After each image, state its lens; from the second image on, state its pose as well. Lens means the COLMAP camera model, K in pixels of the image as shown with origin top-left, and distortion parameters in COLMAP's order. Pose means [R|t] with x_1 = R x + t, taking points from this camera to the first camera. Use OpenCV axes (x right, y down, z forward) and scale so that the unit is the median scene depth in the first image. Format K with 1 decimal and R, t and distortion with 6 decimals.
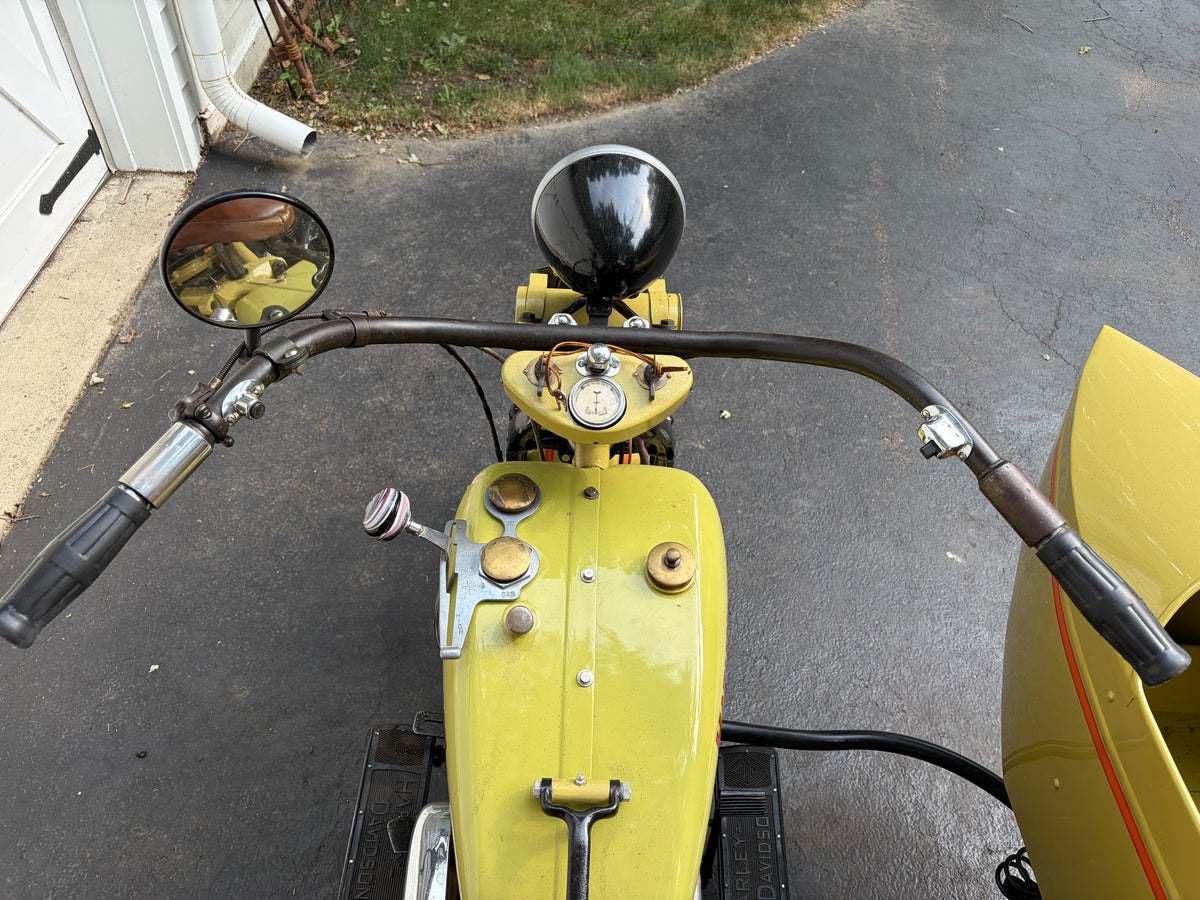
lens RADIAL K [[911.1, 0, 606.0], [0, 911.1, 452.9], [0, 0, 1]] dist [0.033899, -0.037582]
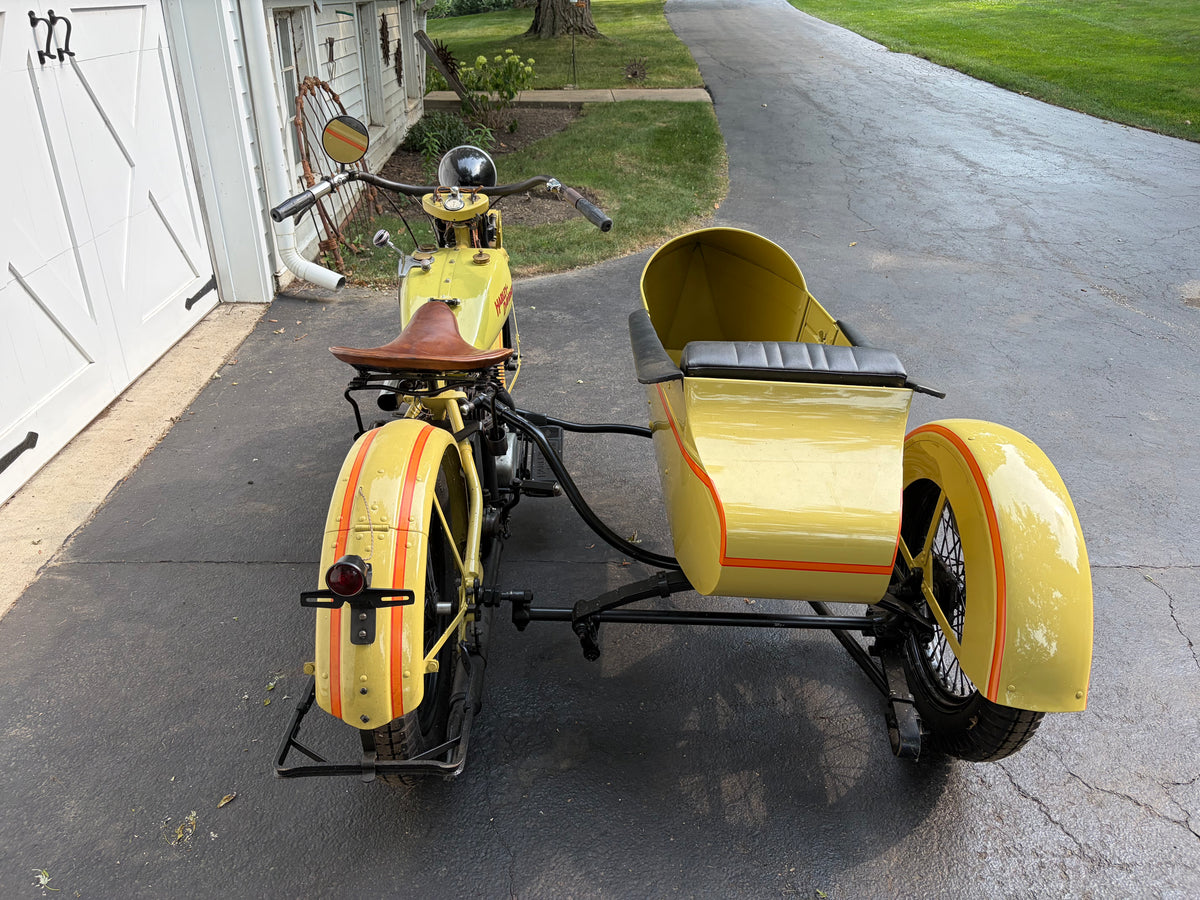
lens RADIAL K [[911.1, 0, 595.8], [0, 911.1, 449.4], [0, 0, 1]] dist [0.033899, -0.037582]
pose [[0.999154, -0.041088, -0.001560, 0.126685], [0.038420, 0.946435, -0.320602, 0.500282], [0.014650, 0.320271, 0.947213, -0.465568]]
